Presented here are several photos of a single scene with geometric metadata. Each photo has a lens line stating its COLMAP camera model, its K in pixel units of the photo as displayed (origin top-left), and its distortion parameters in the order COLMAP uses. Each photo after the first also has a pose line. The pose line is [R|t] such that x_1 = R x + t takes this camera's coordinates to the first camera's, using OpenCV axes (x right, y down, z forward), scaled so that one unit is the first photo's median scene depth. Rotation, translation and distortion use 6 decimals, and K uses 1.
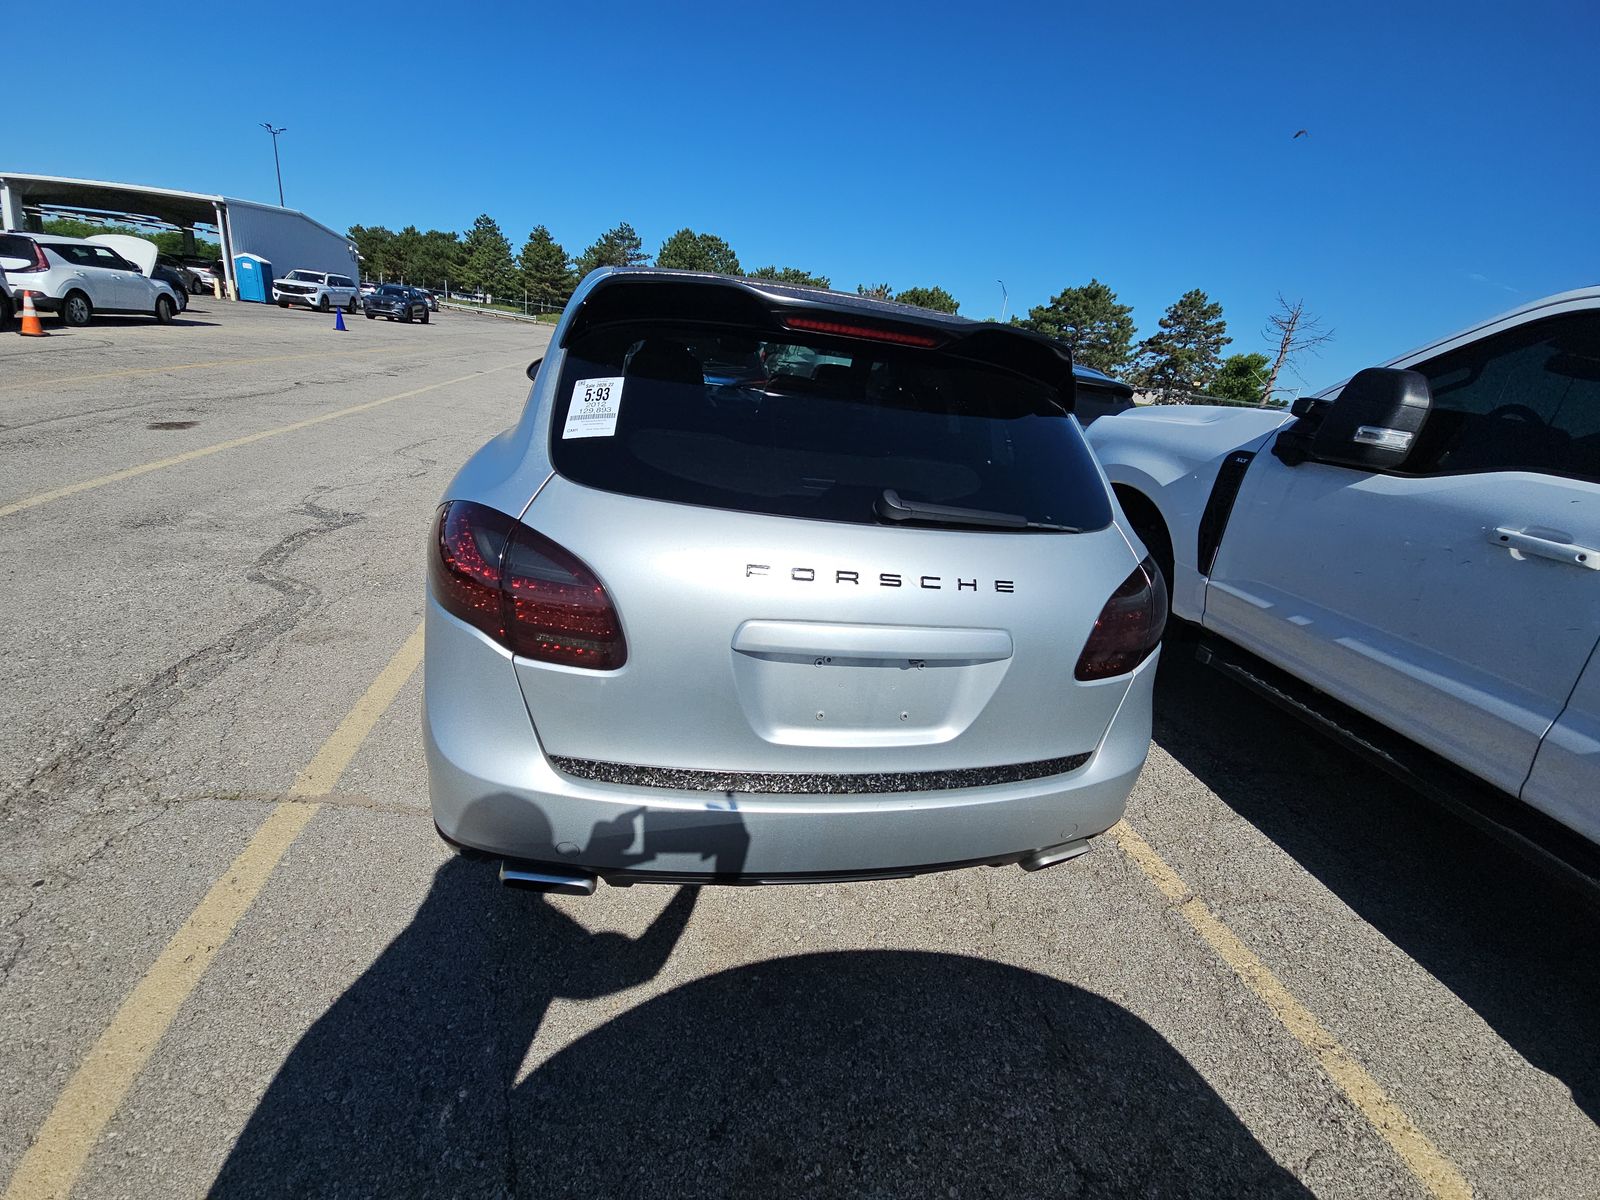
lens RADIAL K [[649.6, 0, 802.4], [0, 649.6, 609.5], [0, 0, 1]] dist [0.005185, -0.003819]
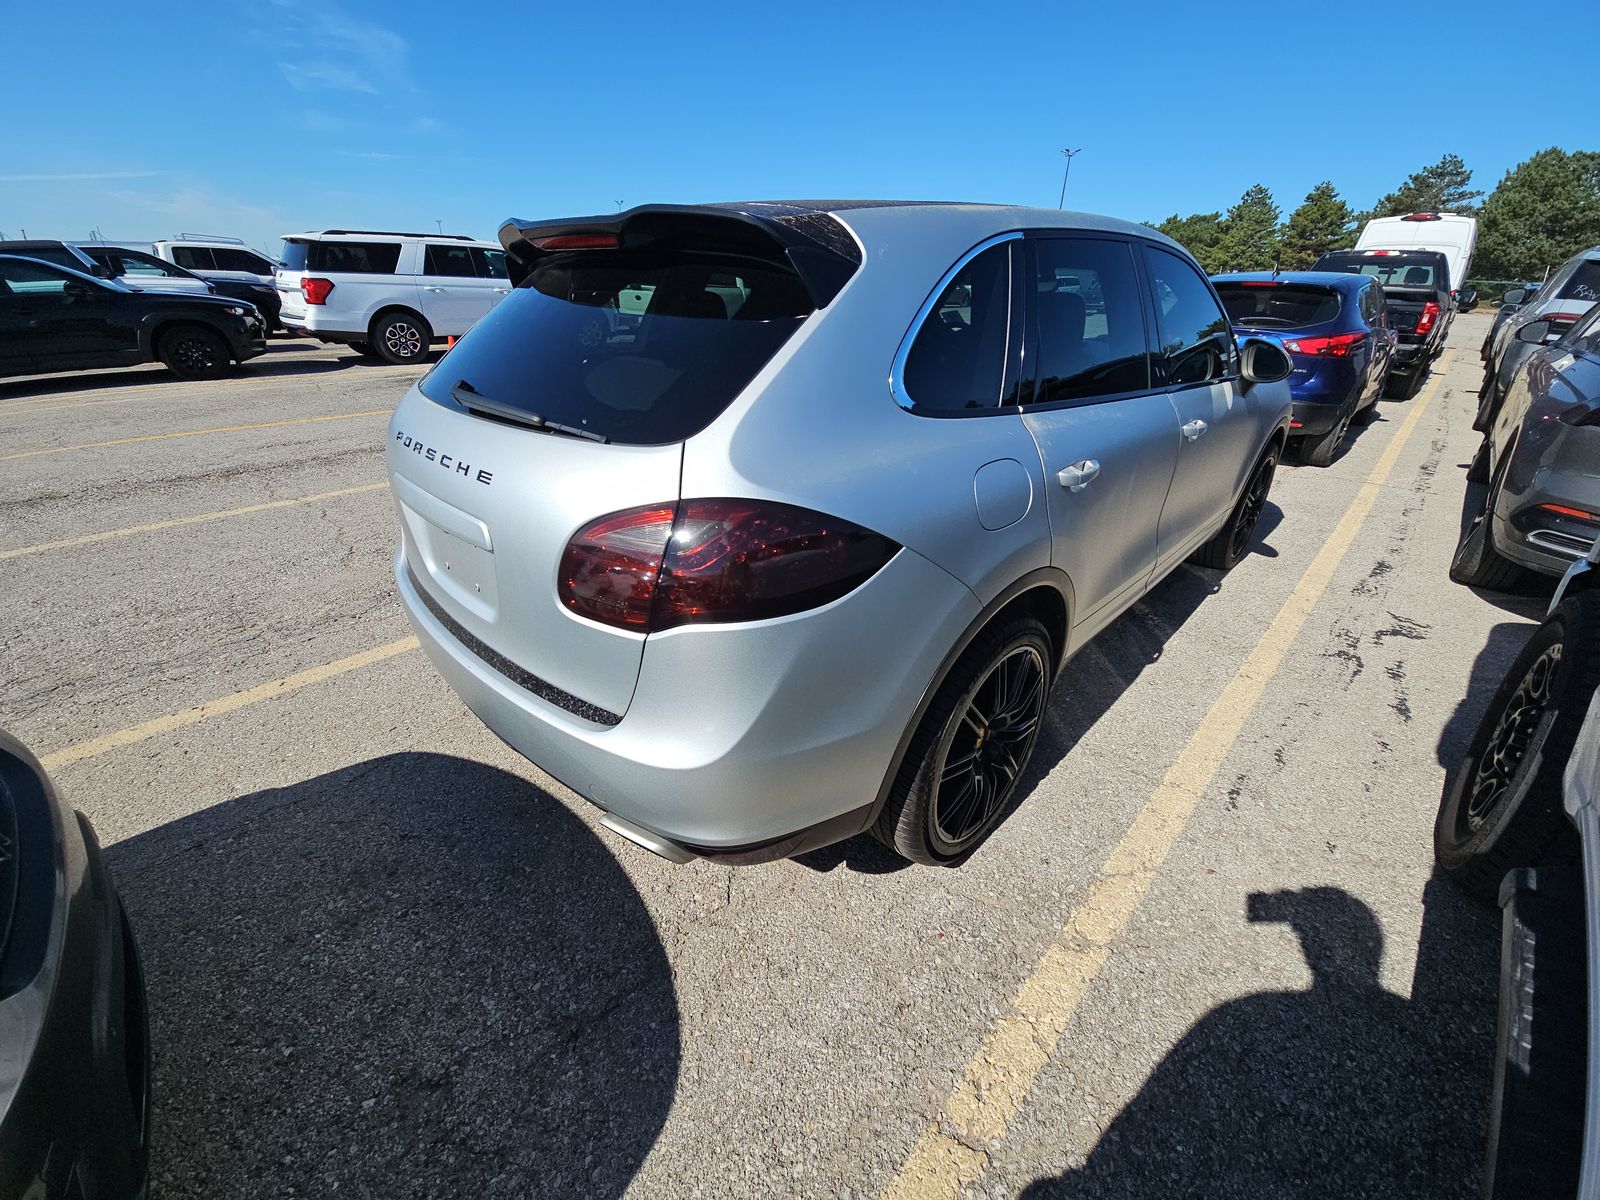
lens RADIAL K [[649.6, 0, 802.4], [0, 649.6, 609.5], [0, 0, 1]] dist [0.005185, -0.003819]
pose [[0.565389, 0.260849, -0.782491, 0.856786], [-0.250143, 0.958224, 0.138690, -0.061692], [0.785979, 0.117321, 0.607019, 0.476348]]
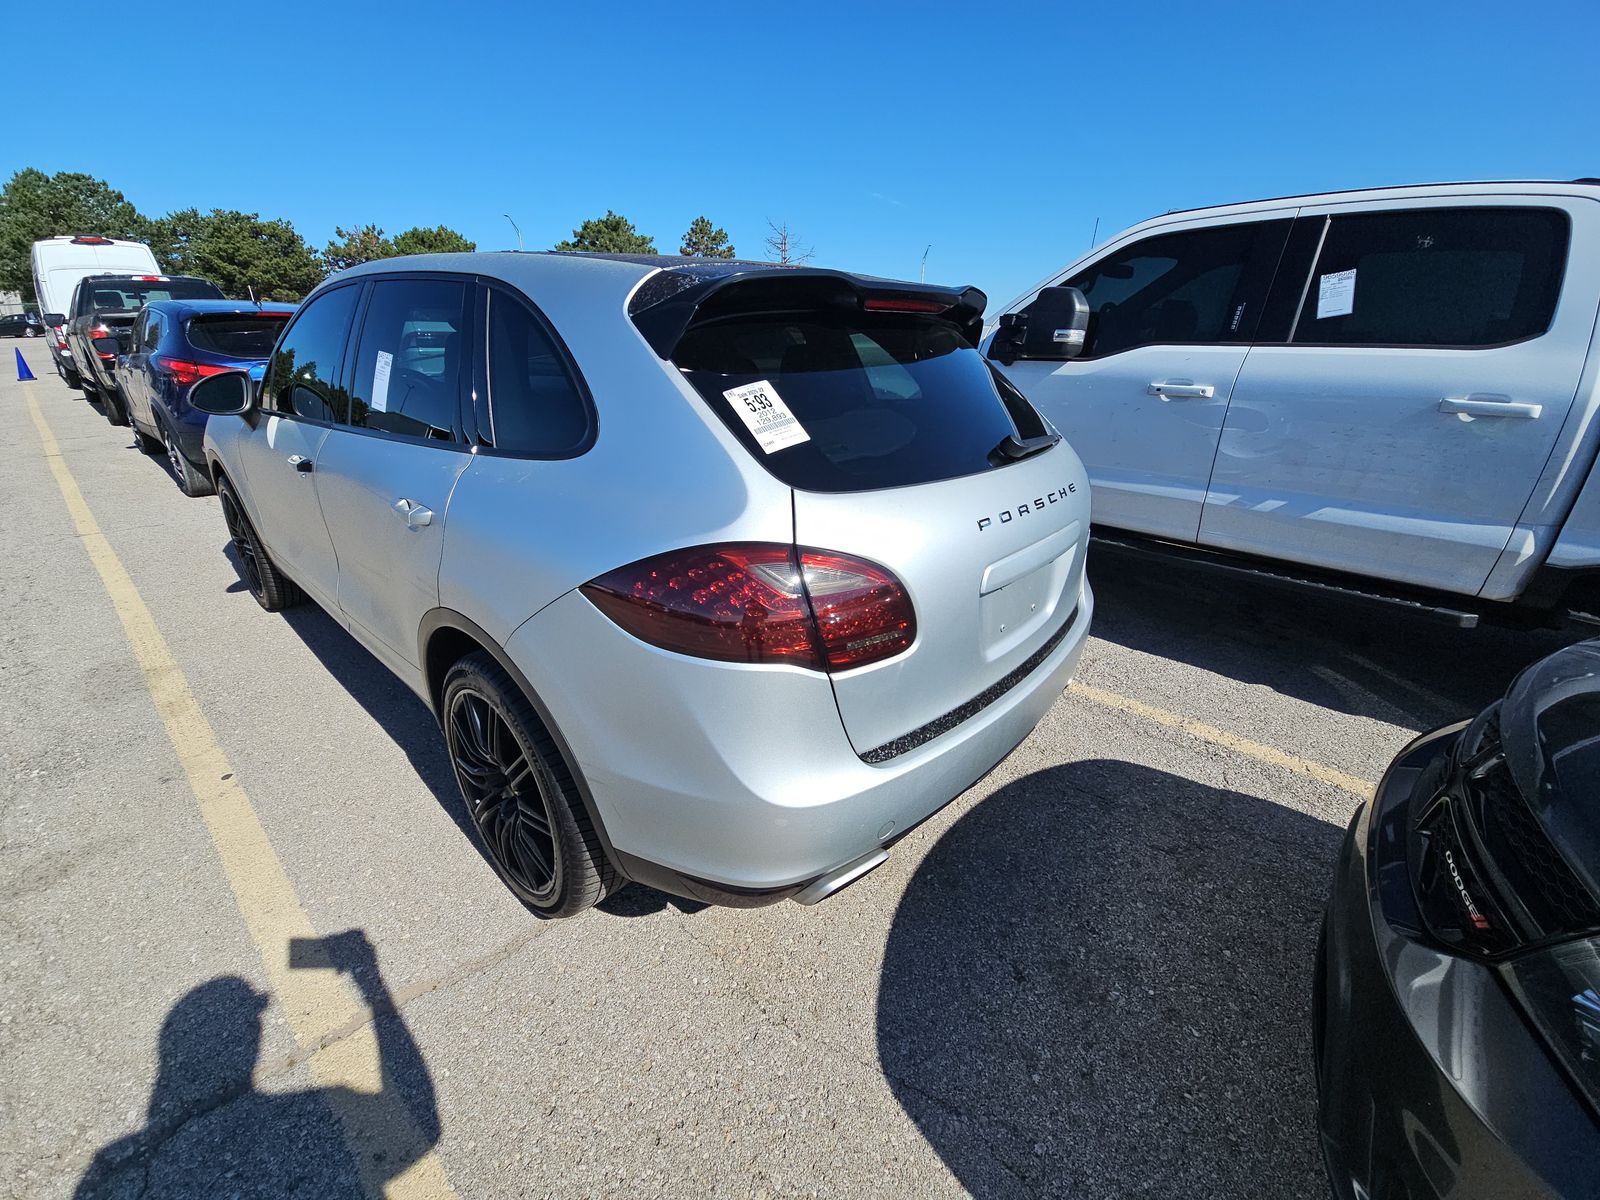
lens RADIAL K [[649.6, 0, 802.4], [0, 649.6, 609.5], [0, 0, 1]] dist [0.005185, -0.003819]
pose [[0.795243, -0.343282, 0.499746, -0.526583], [0.302171, 0.939010, 0.164174, -0.111965], [-0.525624, 0.020450, 0.850471, 0.094220]]
